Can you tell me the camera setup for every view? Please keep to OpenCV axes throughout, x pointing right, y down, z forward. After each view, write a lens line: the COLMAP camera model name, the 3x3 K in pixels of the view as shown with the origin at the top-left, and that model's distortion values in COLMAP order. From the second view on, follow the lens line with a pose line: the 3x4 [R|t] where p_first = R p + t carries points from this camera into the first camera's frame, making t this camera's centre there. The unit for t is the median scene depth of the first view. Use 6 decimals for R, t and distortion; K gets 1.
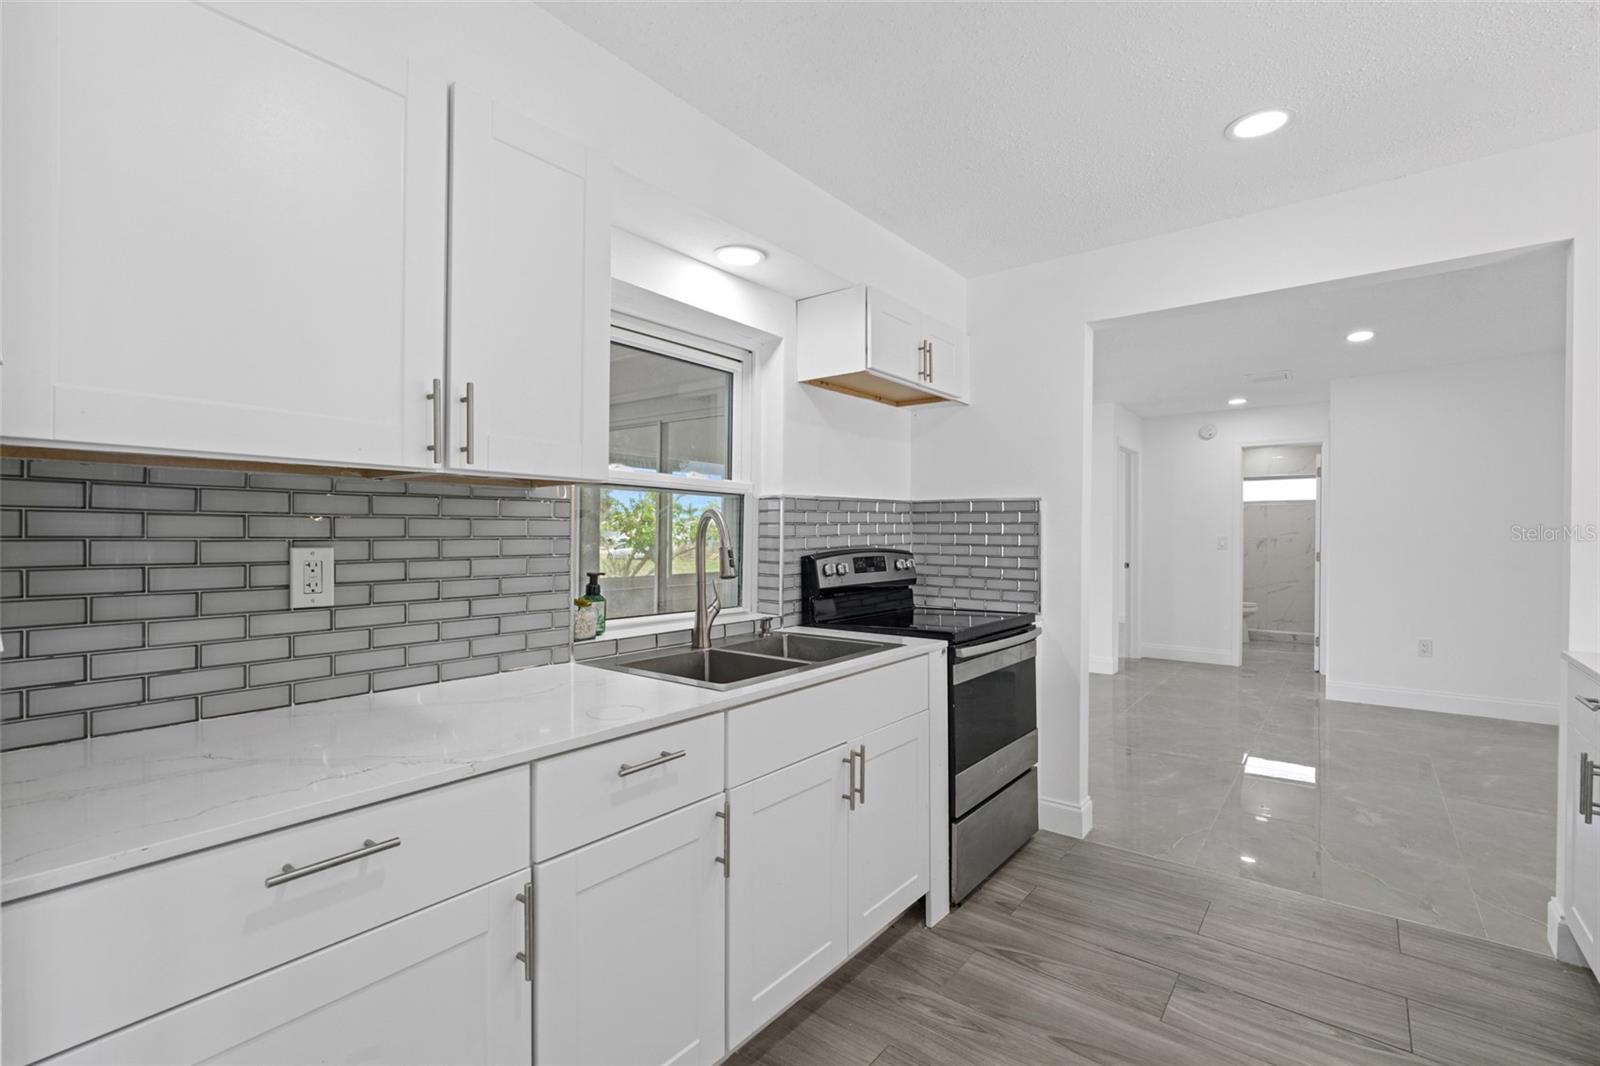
lens RADIAL K [[718.5, 0, 794.3], [0, 718.5, 540.6], [0, 0, 1]] dist [-0.002681, 0.000925]
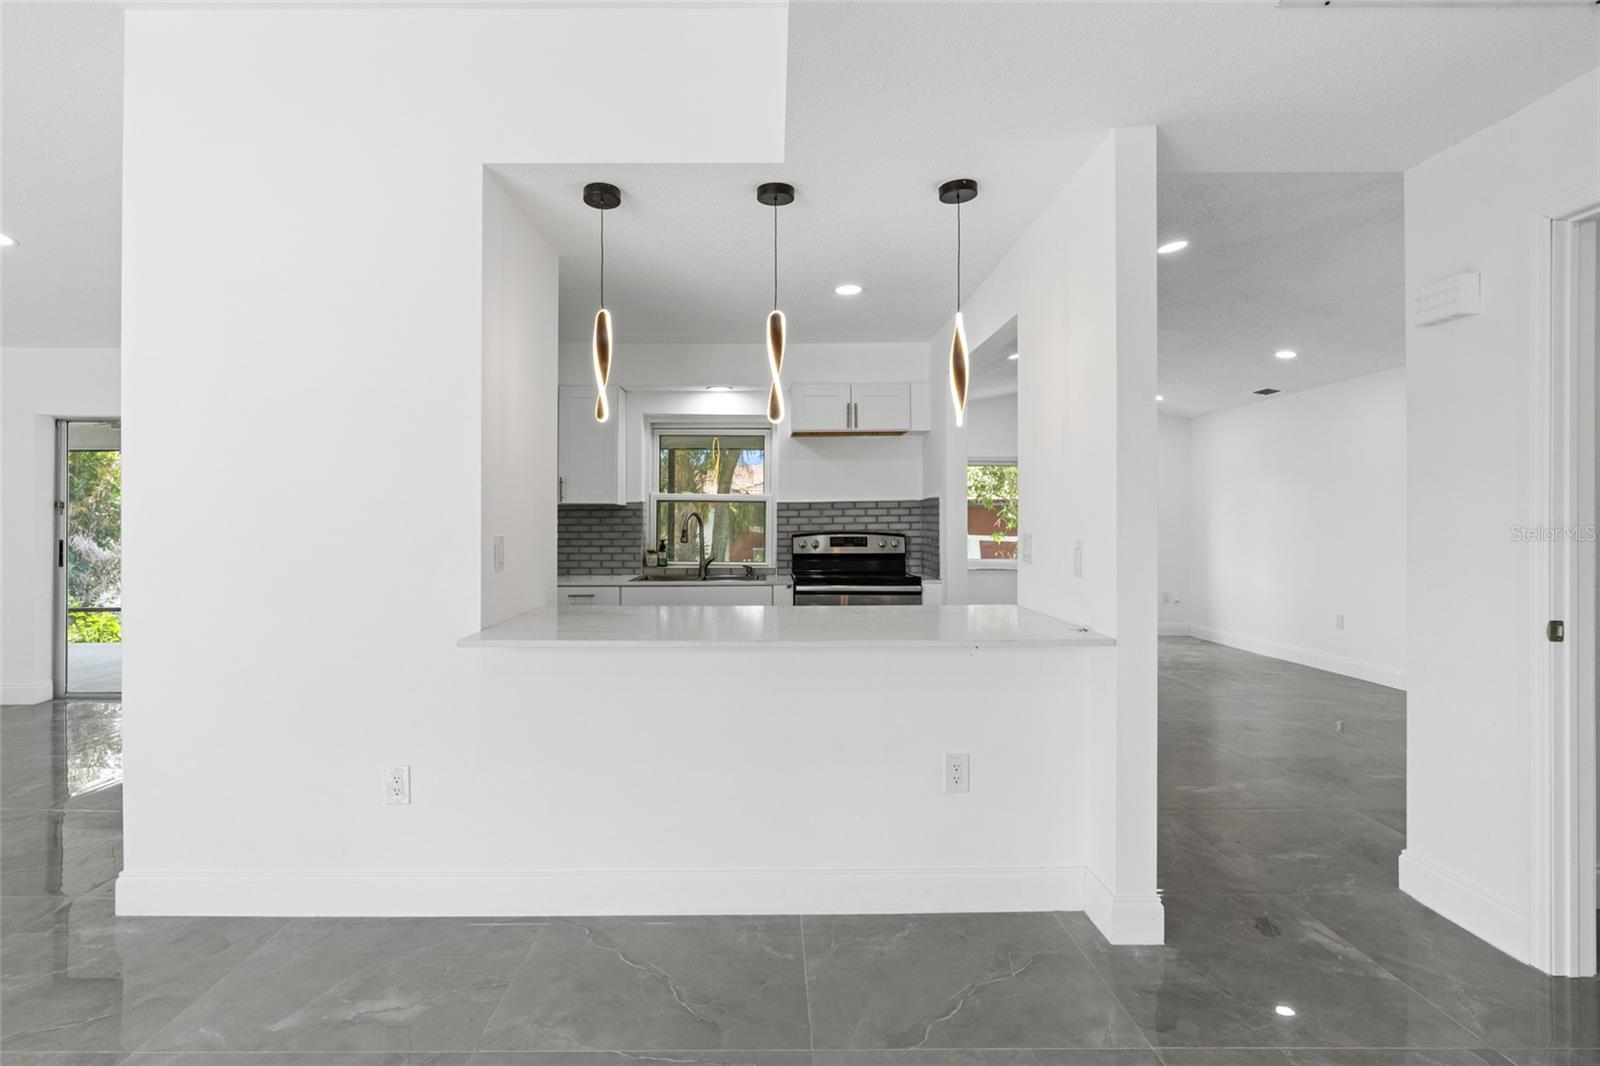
lens RADIAL K [[855.3, 0, 797.4], [0, 855.3, 525.8], [0, 0, 1]] dist [0.000585, 0.000157]
pose [[0.630900, -0.000711, -0.775864, 2.368210], [-0.005560, 0.999970, -0.005438, 0.013378], [0.775844, 0.007745, 0.630877, -0.453674]]
